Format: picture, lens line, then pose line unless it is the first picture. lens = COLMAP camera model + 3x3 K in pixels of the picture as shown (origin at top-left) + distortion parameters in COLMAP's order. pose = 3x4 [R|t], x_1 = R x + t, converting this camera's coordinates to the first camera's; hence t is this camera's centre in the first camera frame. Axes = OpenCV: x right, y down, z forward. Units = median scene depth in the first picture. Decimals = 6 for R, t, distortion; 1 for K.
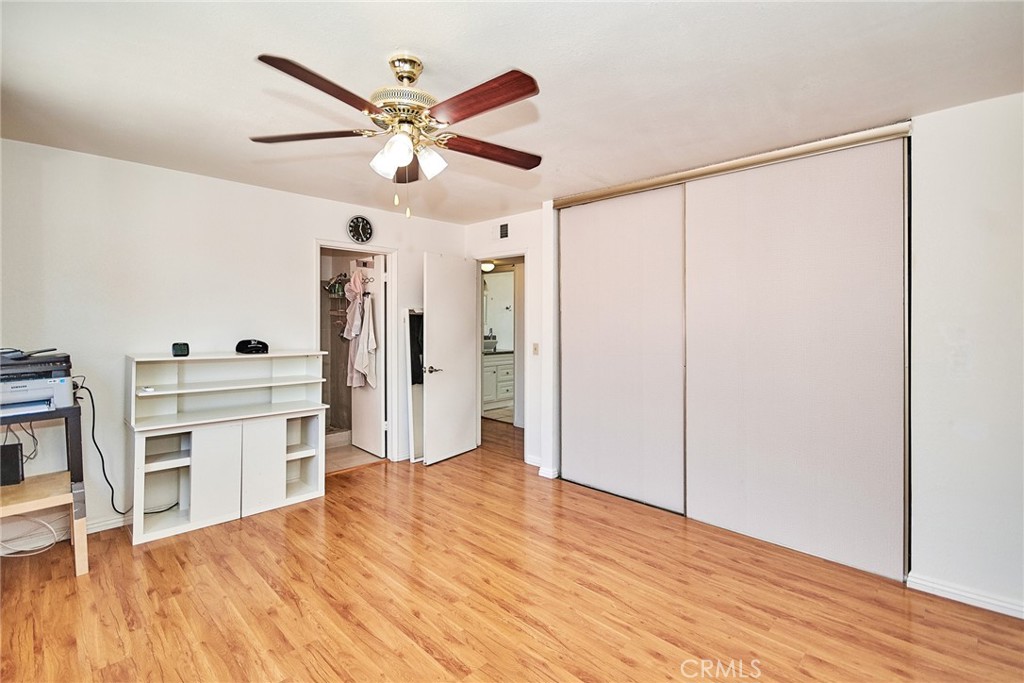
lens RADIAL K [[469.8, 0, 518.1], [0, 469.8, 317.5], [0, 0, 1]] dist [-0.011453, -0.001984]
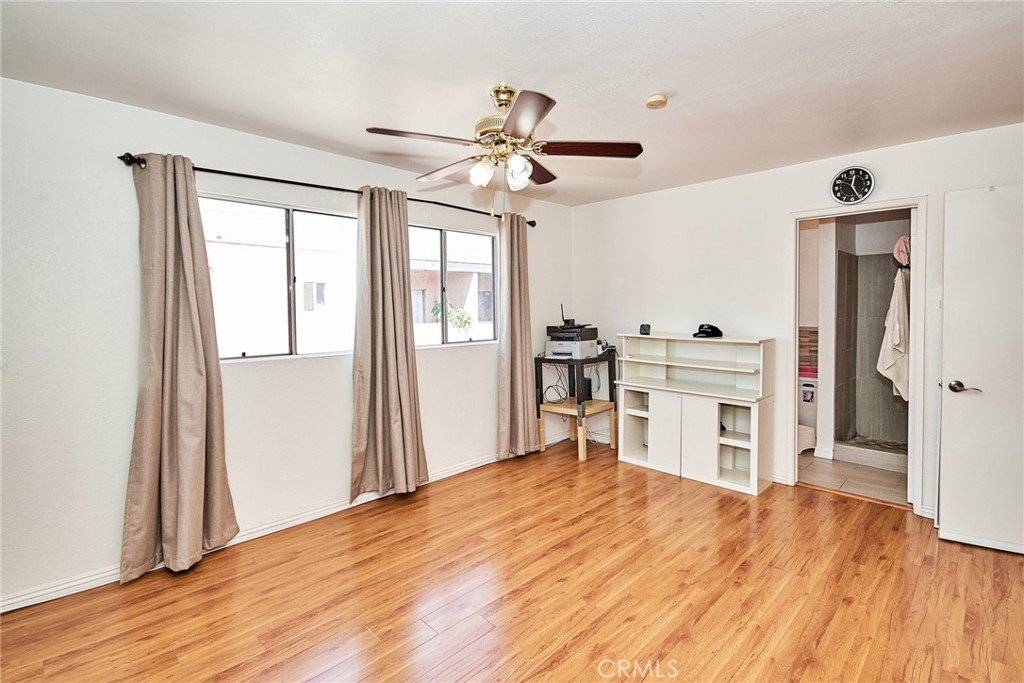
lens RADIAL K [[469.8, 0, 518.6], [0, 469.8, 324.2], [0, 0, 1]] dist [-0.011453, -0.001984]
pose [[-0.009048, 0.032537, -0.999430, 0.606318], [0.013944, 0.999377, 0.032409, 0.006565], [0.999862, -0.013643, -0.009497, 0.660252]]
